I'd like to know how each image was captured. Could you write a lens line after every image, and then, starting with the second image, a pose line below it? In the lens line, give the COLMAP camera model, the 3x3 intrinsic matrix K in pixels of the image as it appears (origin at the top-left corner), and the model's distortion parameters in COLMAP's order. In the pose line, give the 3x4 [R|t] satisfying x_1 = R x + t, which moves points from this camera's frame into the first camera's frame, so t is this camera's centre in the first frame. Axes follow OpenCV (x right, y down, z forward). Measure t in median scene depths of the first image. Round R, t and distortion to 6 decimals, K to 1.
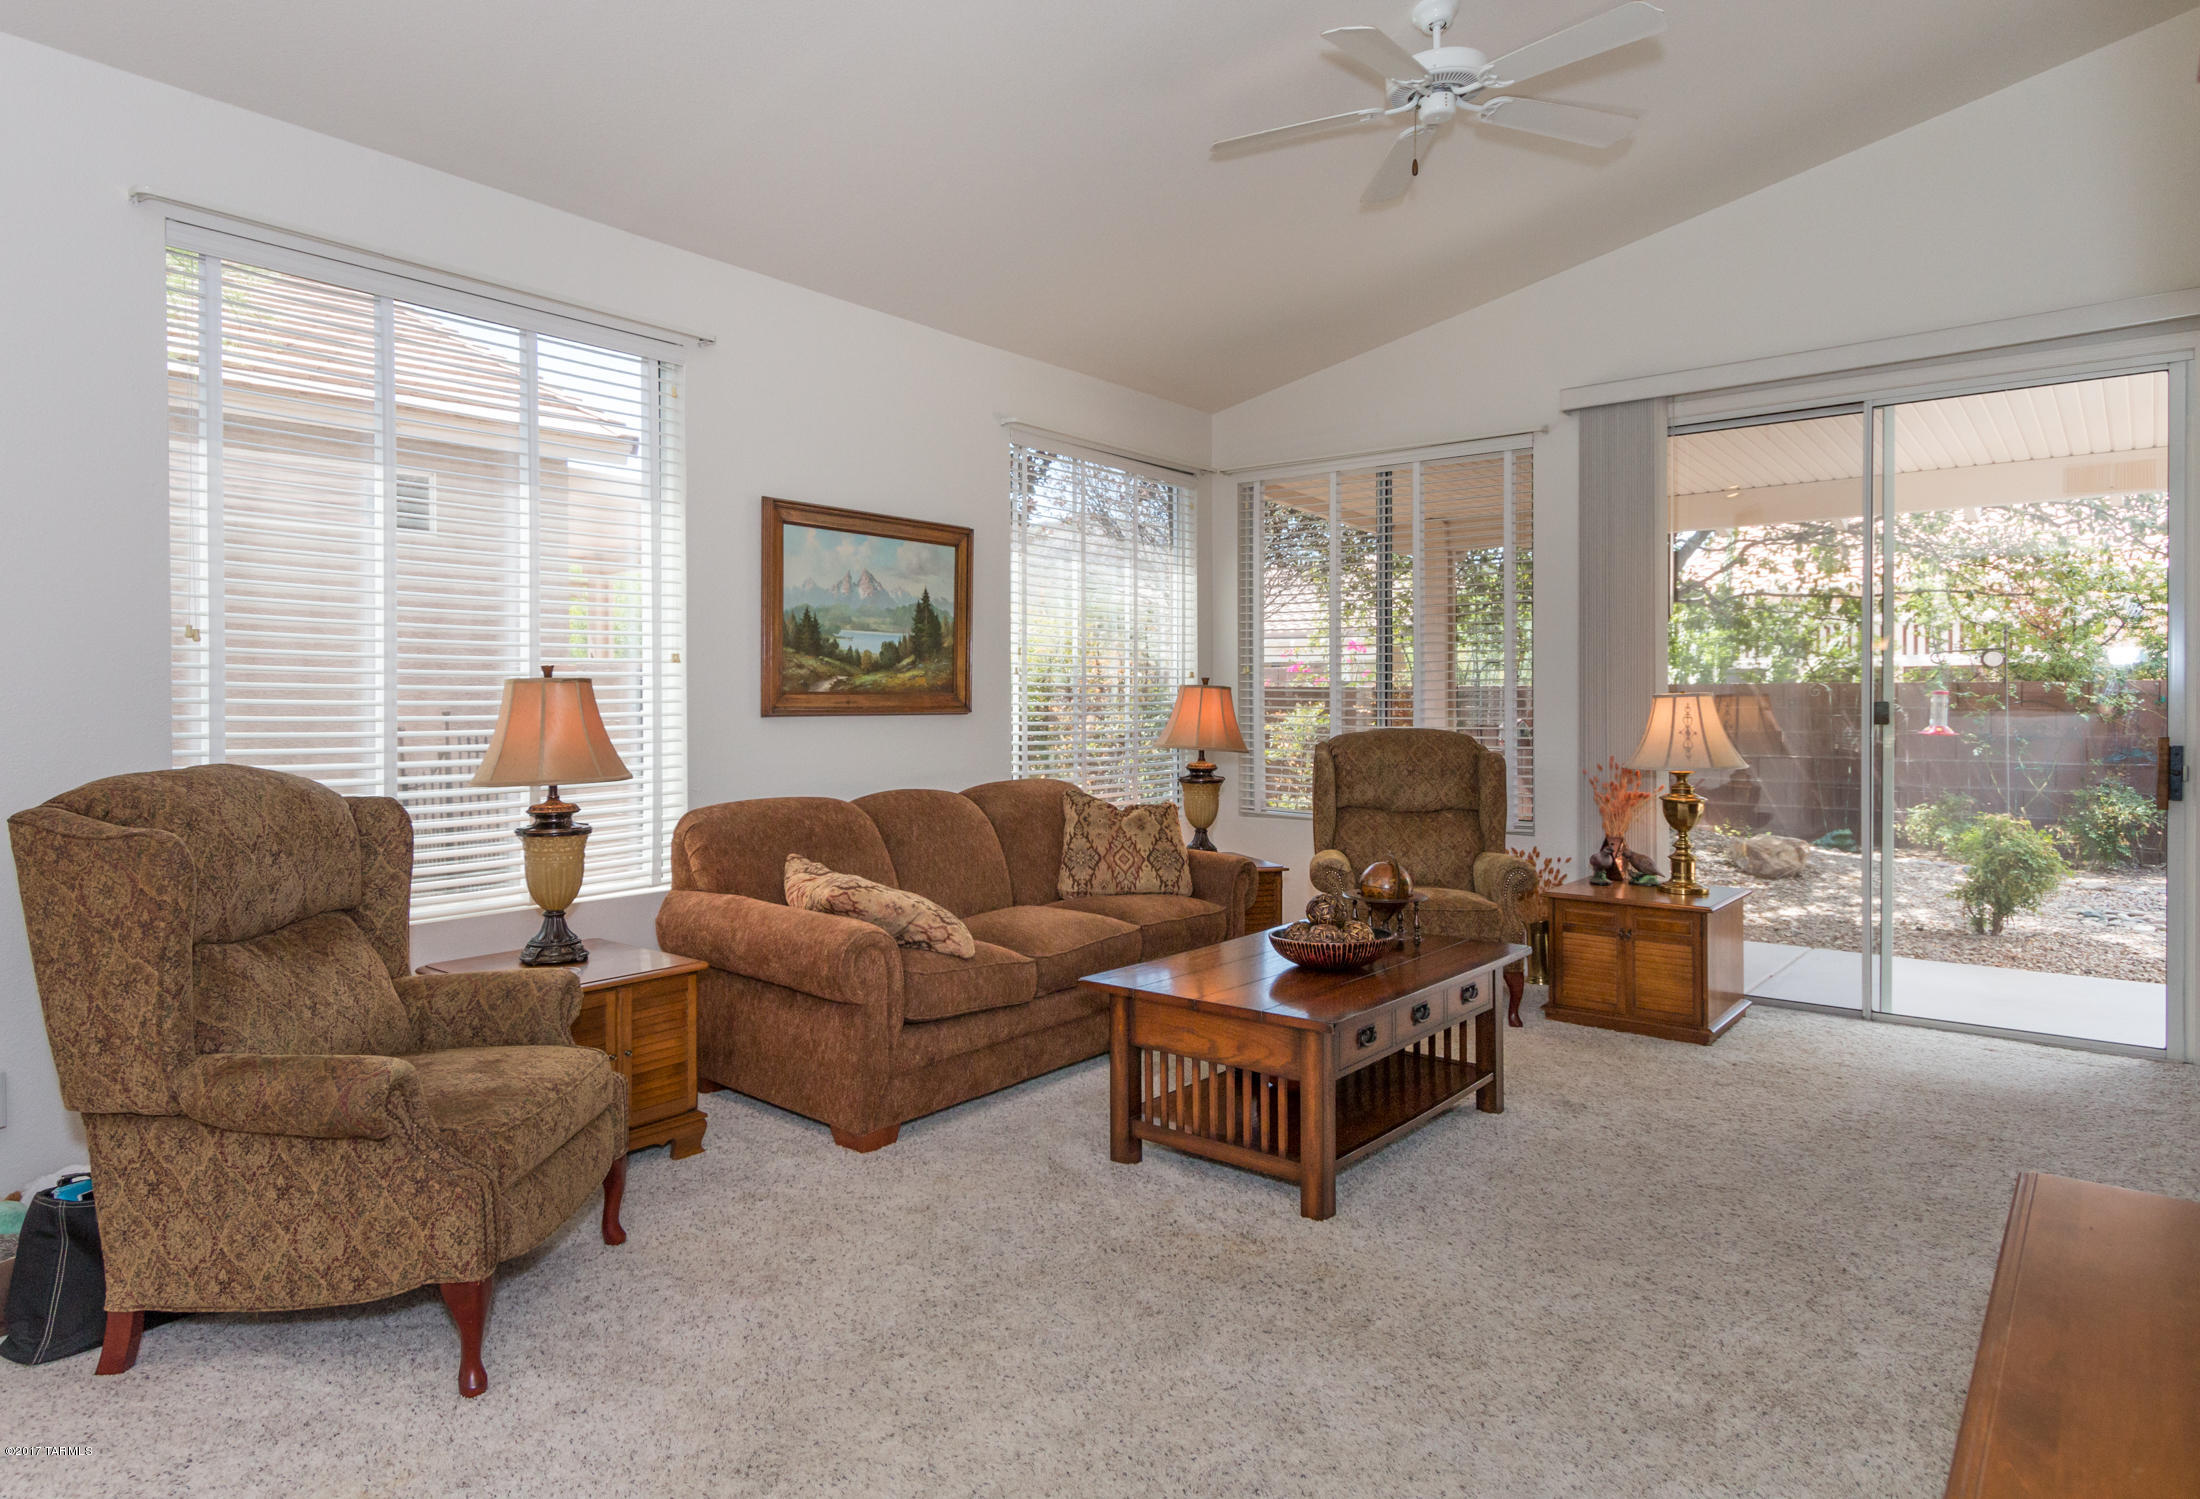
lens RADIAL K [[1339.6, 0, 1020.3], [0, 1339.6, 714.2], [0, 0, 1]] dist [0.046621, -0.001717]
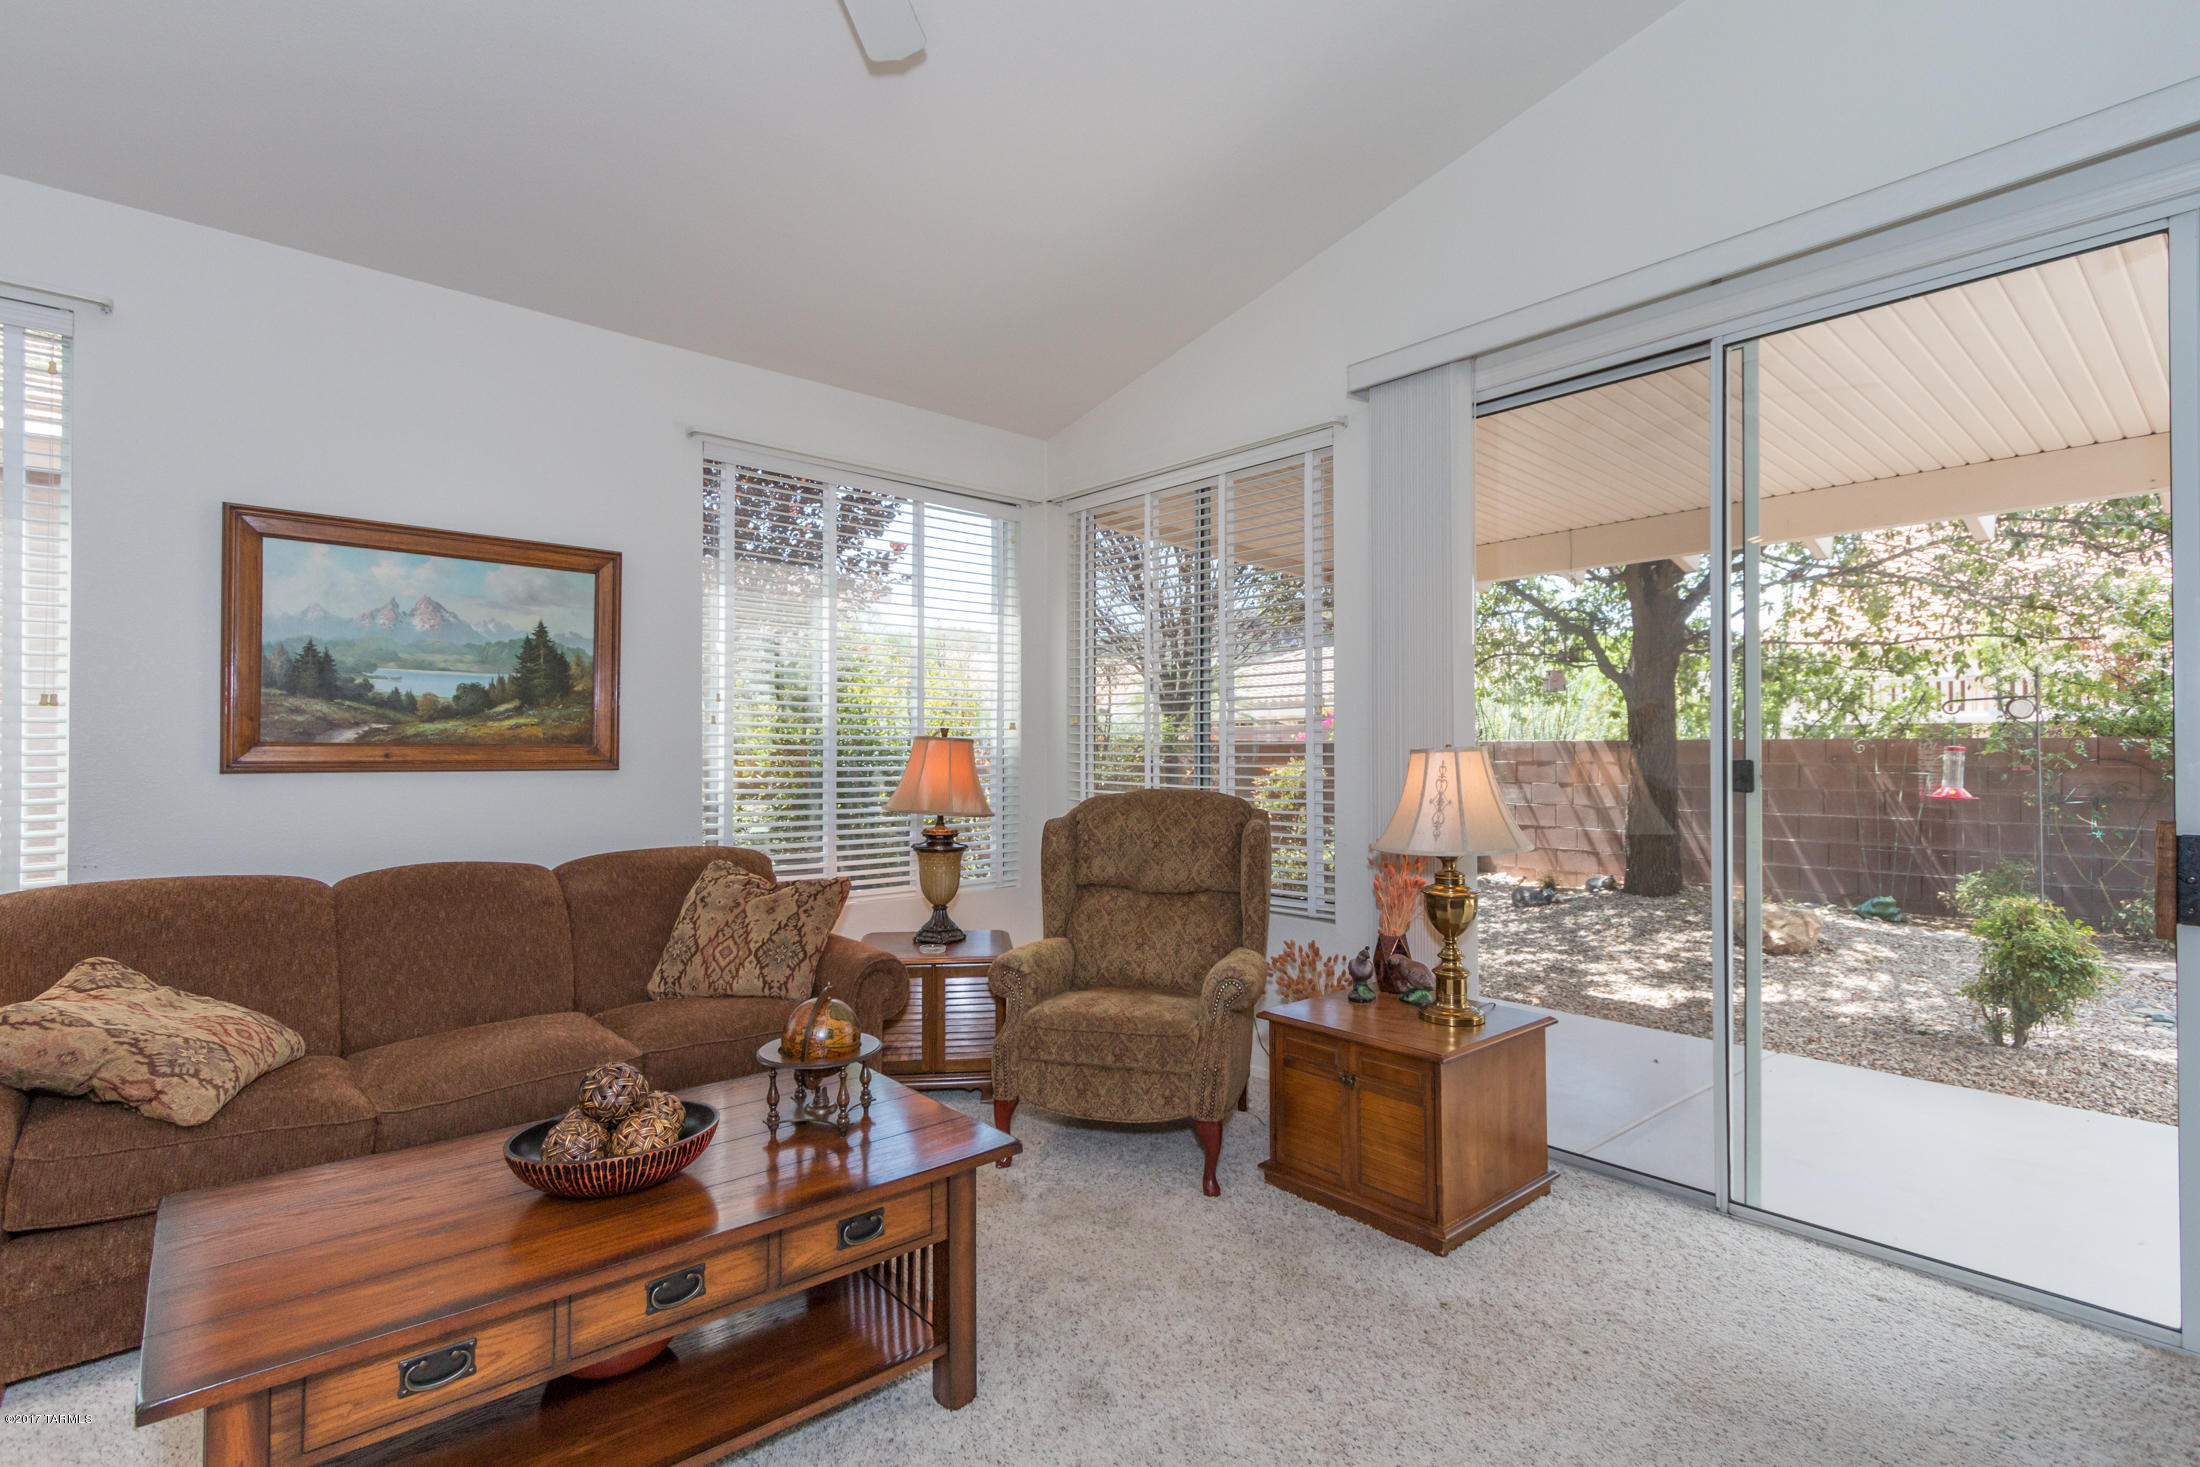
lens RADIAL K [[1048.7, 0, 1094.3], [0, 1048.7, 744.6], [0, 0, 1]] dist [0.021392, -0.000973]
pose [[0.986700, 0.001749, -0.162540, 0.390594], [-0.004928, 0.999804, -0.019159, -0.005002], [0.162475, 0.019705, 0.986516, 0.406291]]
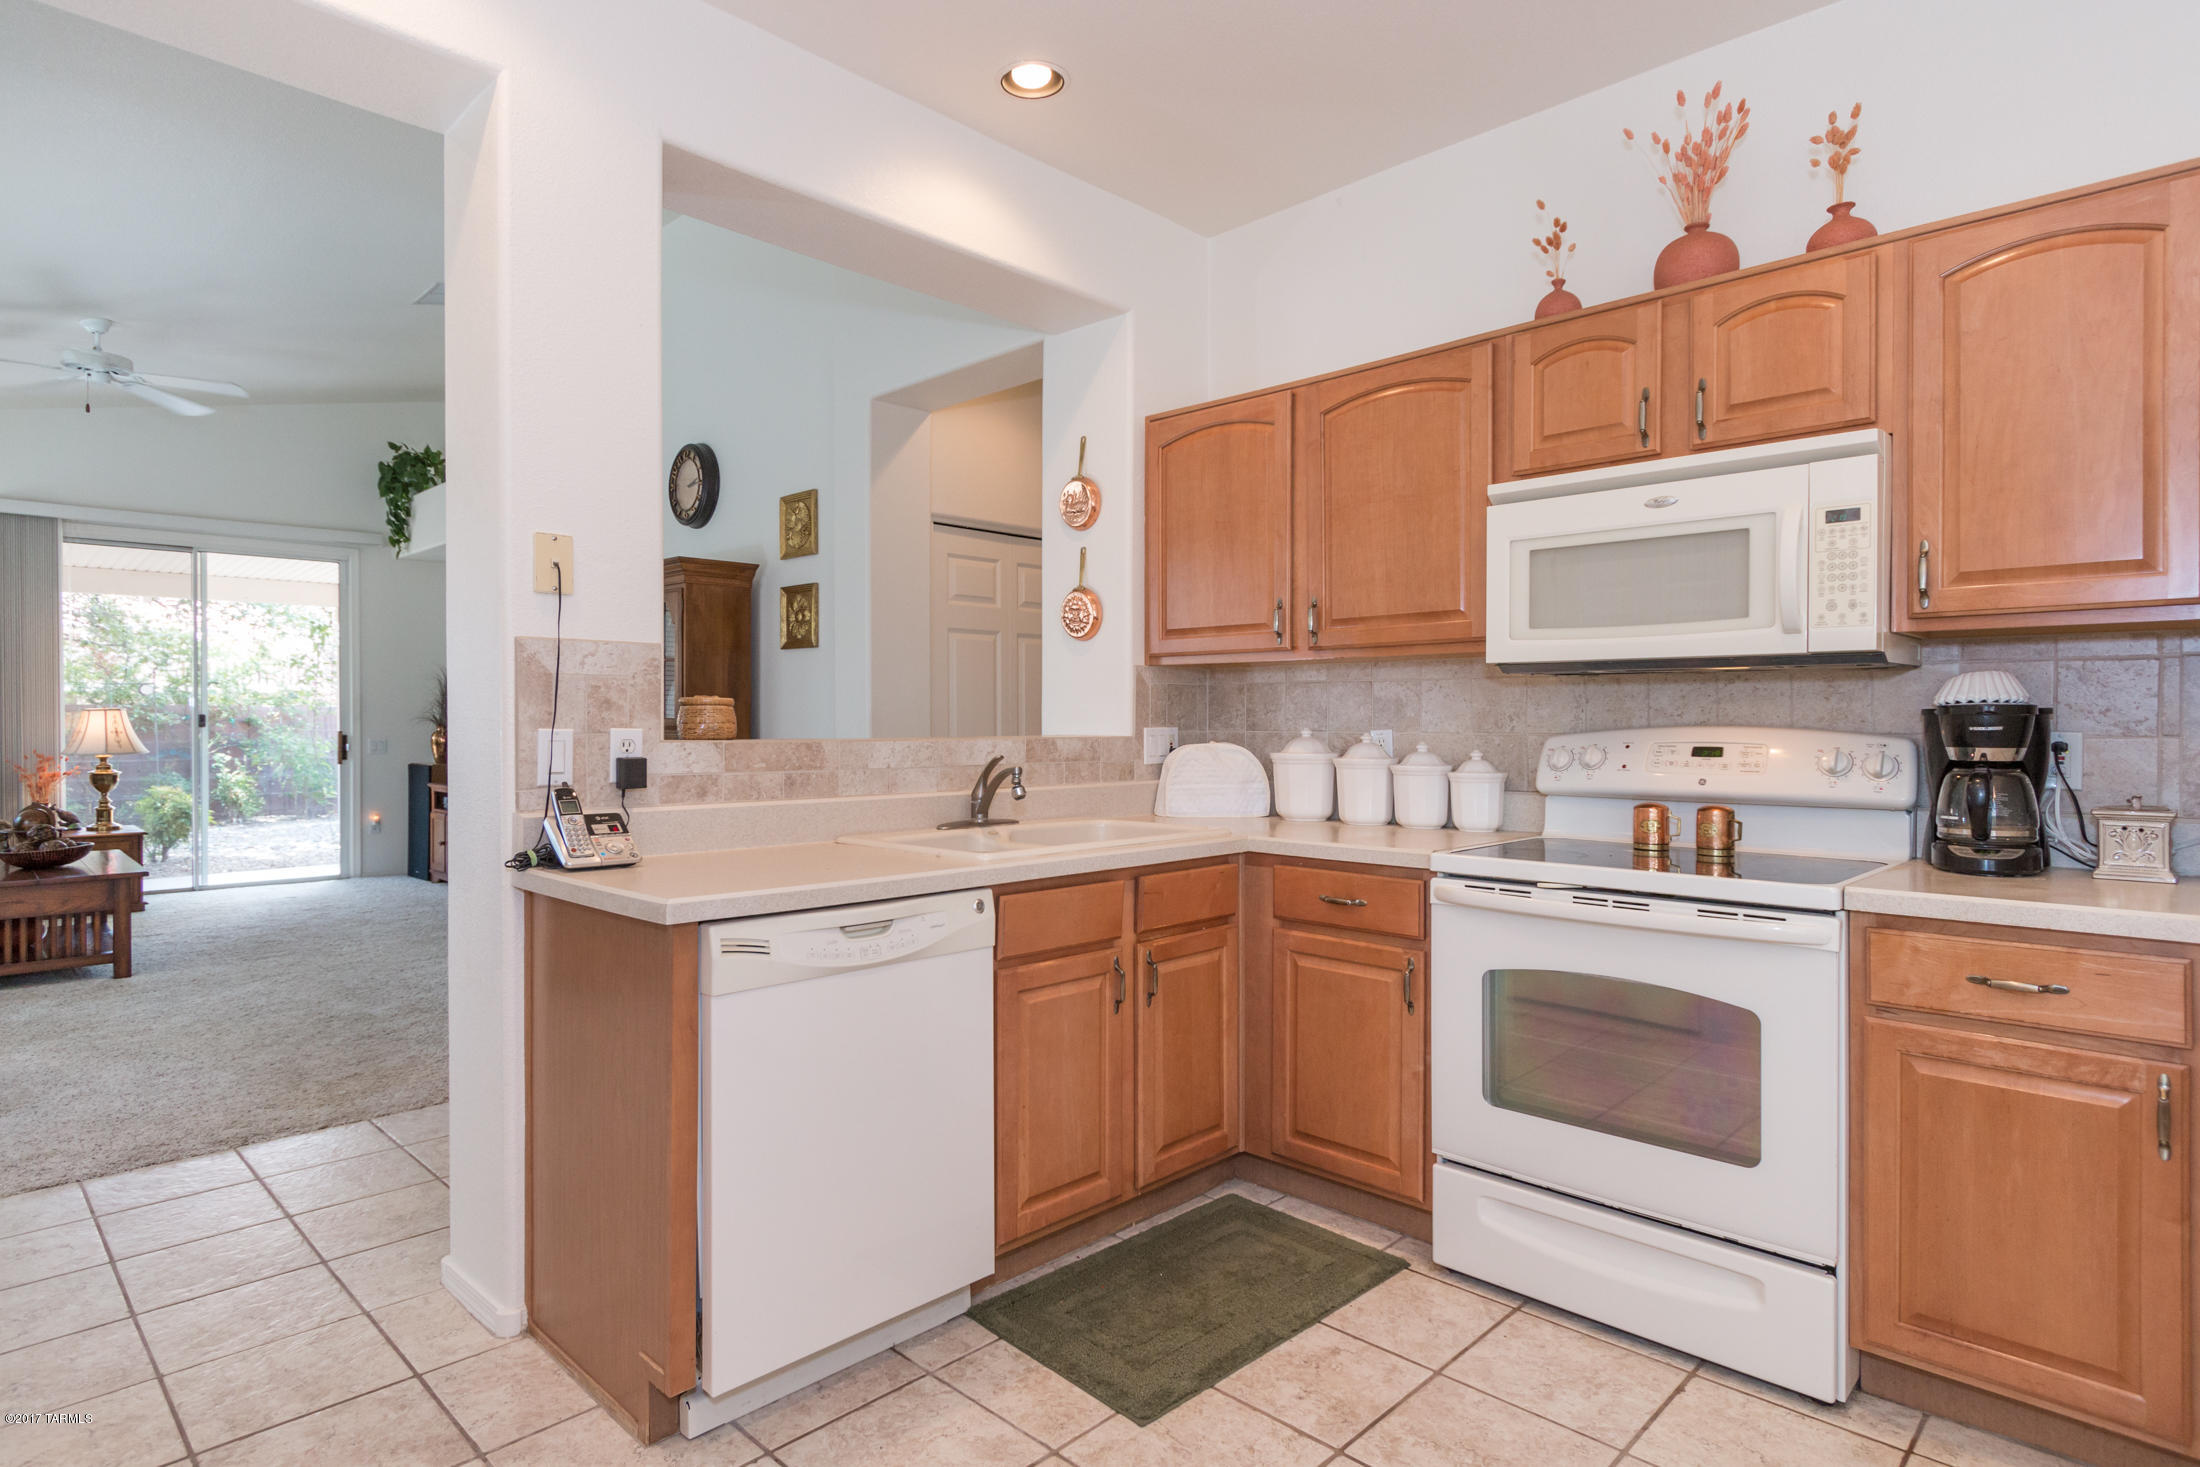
lens RADIAL K [[1167.5, 0, 1104.5], [0, 1167.5, 722.2], [0, 0, 1]] dist [-0.023035, -0.000257]
pose [[0.084591, 0.004873, 0.996404, -0.782272], [0.006246, 0.999966, -0.005420, 0.015843], [-0.996396, 0.006682, 0.084558, -0.315458]]
